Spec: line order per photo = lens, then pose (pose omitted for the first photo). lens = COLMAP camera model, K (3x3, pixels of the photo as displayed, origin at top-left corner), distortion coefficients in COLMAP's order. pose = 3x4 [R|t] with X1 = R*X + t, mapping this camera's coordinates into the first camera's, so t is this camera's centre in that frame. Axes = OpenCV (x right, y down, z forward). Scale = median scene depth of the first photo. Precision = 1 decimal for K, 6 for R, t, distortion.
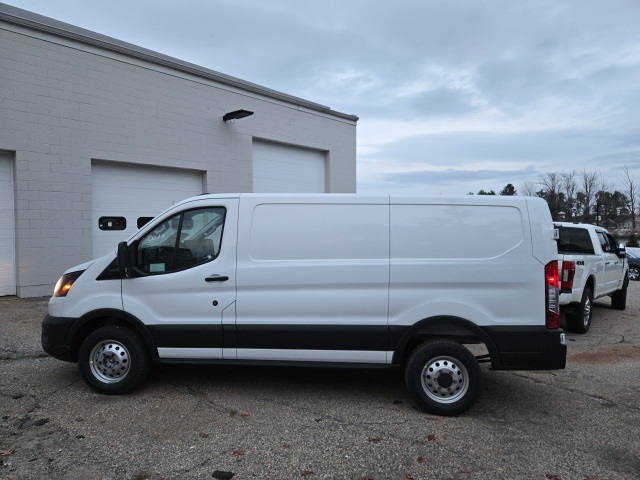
lens RADIAL K [[455.2, 0, 336.5], [0, 455.2, 238.4], [0, 0, 1]] dist [0.029203, -0.006879]
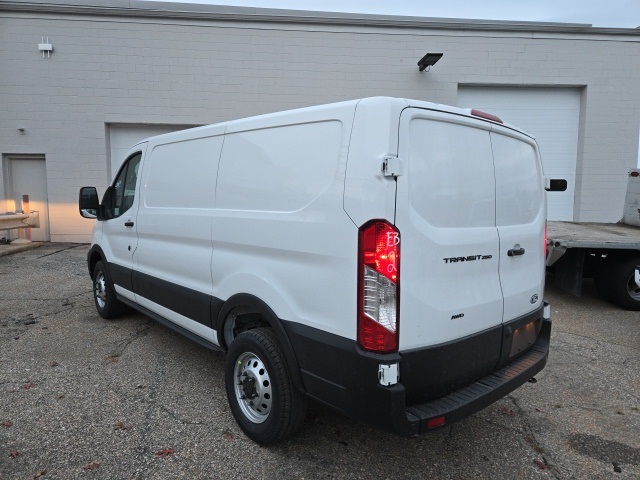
lens RADIAL K [[455.2, 0, 336.5], [0, 455.2, 238.4], [0, 0, 1]] dist [0.029203, -0.006879]
pose [[0.706996, 0.067969, -0.703944, 0.749277], [-0.024956, 0.997149, 0.071216, 0.034099], [0.706777, -0.032781, 0.706676, 0.583671]]
